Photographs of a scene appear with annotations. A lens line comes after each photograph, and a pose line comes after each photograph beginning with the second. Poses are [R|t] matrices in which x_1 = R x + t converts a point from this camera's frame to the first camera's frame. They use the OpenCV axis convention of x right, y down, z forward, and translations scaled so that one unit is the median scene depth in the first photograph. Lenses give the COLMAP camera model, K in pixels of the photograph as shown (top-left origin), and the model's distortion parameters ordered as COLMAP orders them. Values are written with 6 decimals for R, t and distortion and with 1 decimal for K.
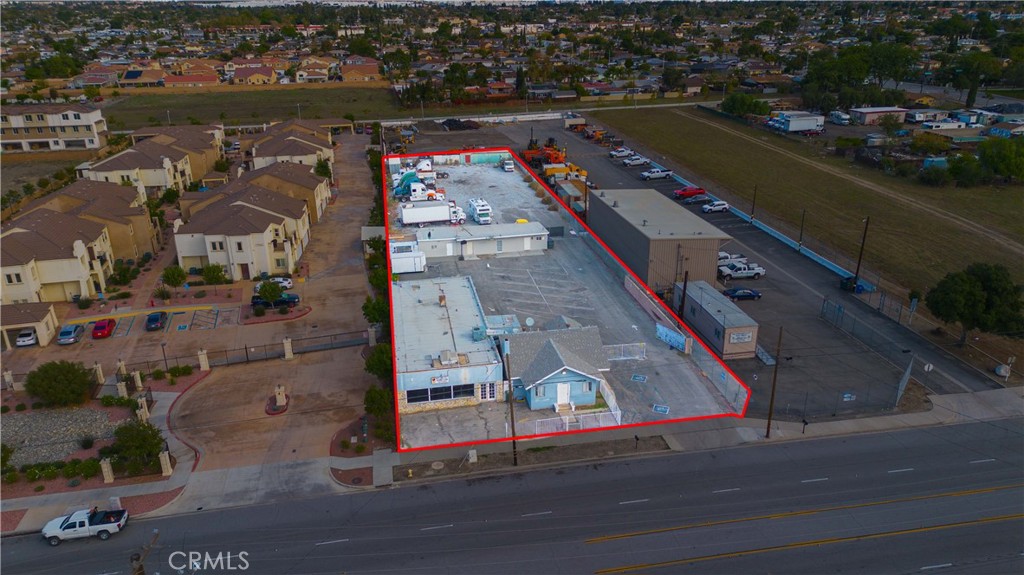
lens RADIAL K [[709.1, 0, 512.0], [0, 709.1, 287.2], [0, 0, 1]] dist [-0.002793, -0.000267]
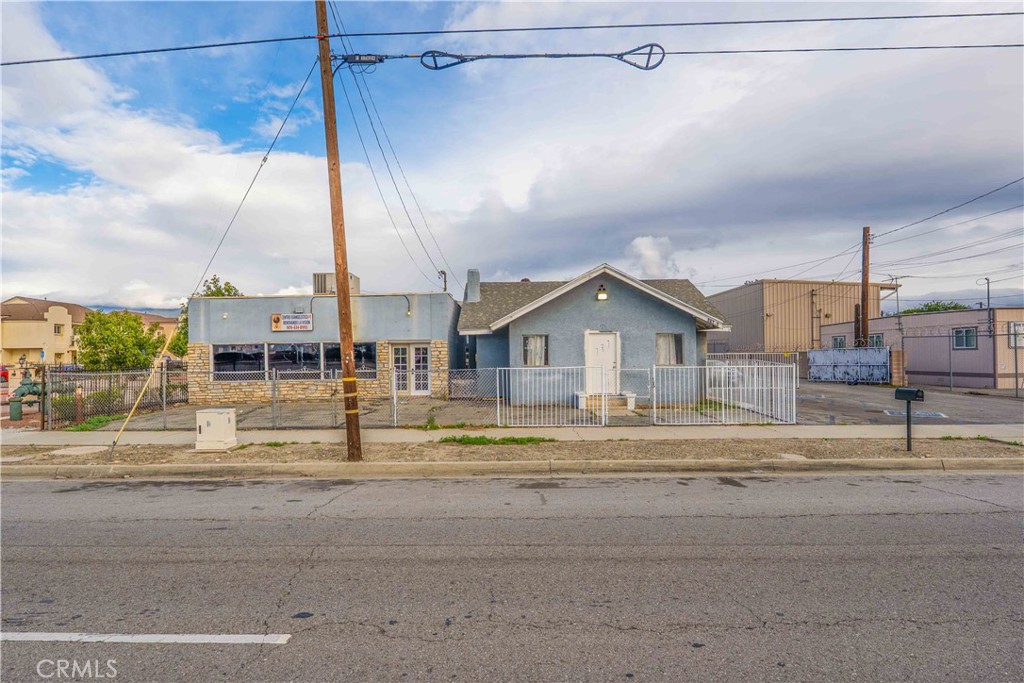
lens RADIAL K [[514.8, 0, 510.1], [0, 514.8, 347.5], [0, 0, 1]] dist [-0.010615, -0.000315]
pose [[0.981621, -0.001230, -0.190835, 0.076039], [-0.070069, 0.927815, -0.366402, 0.240672], [0.177511, 0.373040, 0.910676, 0.745009]]
